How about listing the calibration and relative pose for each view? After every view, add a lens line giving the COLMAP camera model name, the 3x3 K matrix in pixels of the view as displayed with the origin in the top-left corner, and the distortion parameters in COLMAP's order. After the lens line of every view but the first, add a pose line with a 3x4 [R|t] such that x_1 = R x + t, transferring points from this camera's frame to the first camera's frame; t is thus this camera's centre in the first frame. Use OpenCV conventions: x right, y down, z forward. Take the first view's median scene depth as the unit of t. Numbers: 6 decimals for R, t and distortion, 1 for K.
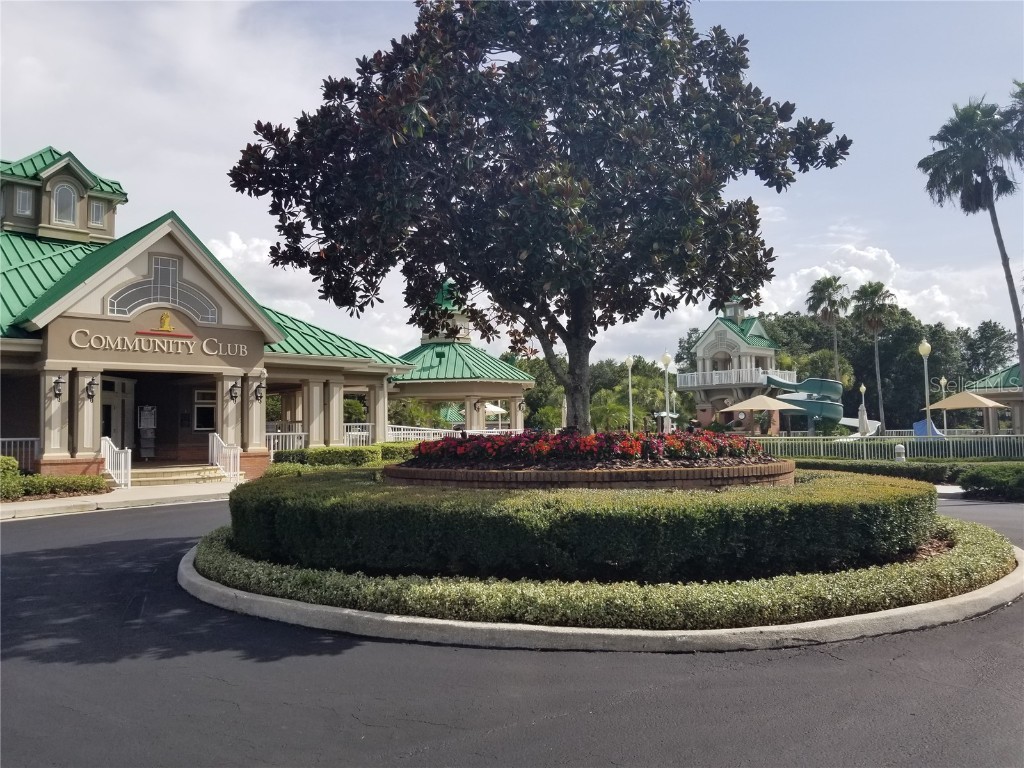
lens RADIAL K [[784.0, 0, 505.5], [0, 784.0, 361.8], [0, 0, 1]] dist [0.077305, -0.131483]
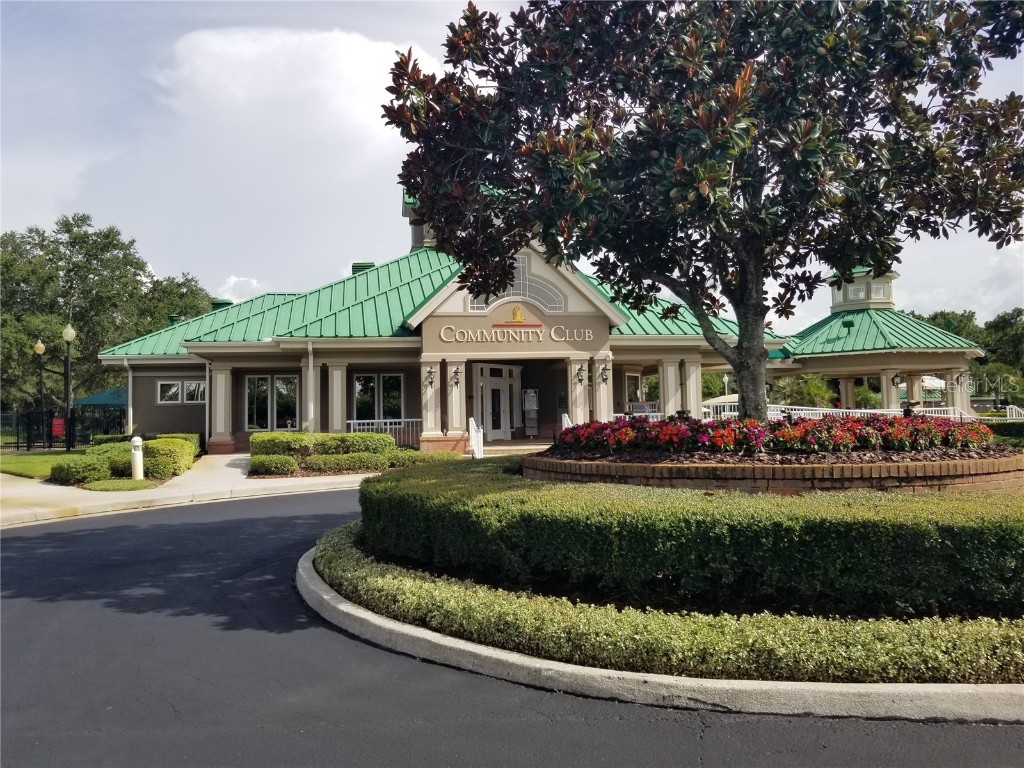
lens RADIAL K [[784.0, 0, 505.5], [0, 784.0, 361.8], [0, 0, 1]] dist [0.077305, -0.131483]
pose [[0.841282, -0.040956, -0.539042, 0.163948], [0.056152, 0.998353, 0.011782, 0.003013], [0.537672, -0.040180, 0.842196, 0.073598]]
